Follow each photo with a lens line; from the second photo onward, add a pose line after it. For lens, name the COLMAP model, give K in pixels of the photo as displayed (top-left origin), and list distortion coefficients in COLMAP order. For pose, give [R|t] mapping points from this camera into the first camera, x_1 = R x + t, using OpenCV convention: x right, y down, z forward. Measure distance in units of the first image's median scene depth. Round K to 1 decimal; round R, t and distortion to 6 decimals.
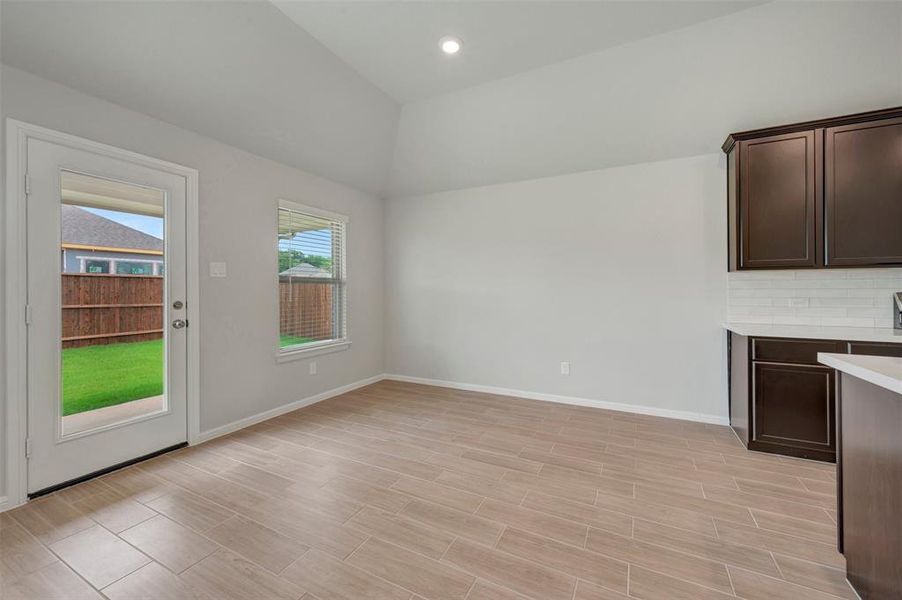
lens RADIAL K [[359.3, 0, 452.8], [0, 359.3, 290.8], [0, 0, 1]] dist [-0.000203, -0.000310]
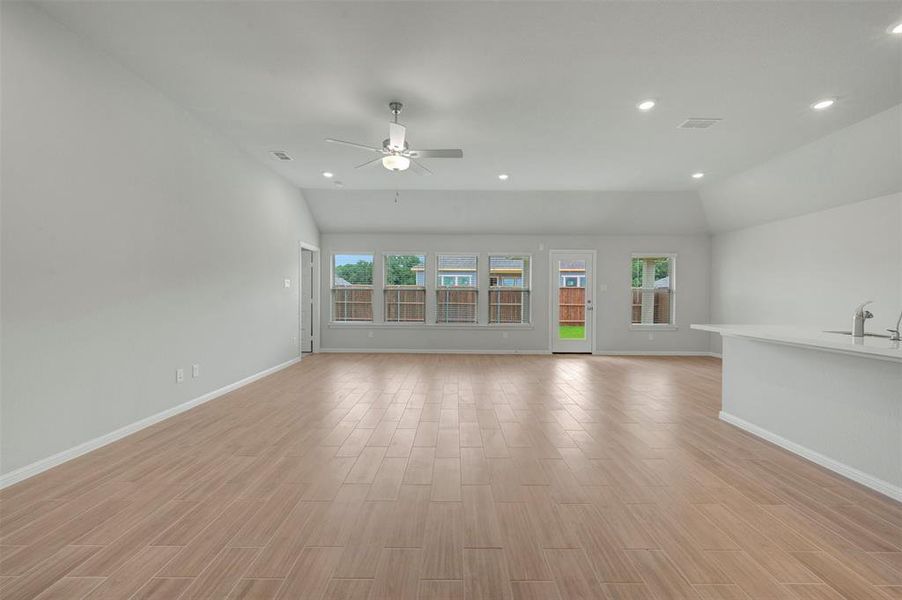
lens RADIAL K [[354.9, 0, 452.9], [0, 354.9, 298.7], [0, 0, 1]] dist [-0.000331, -0.000211]
pose [[0.448561, 0.009522, -0.893702, 0.995495], [-0.005567, 0.999954, 0.007860, 0.002479], [0.893735, 0.001449, 0.448593, -0.957862]]
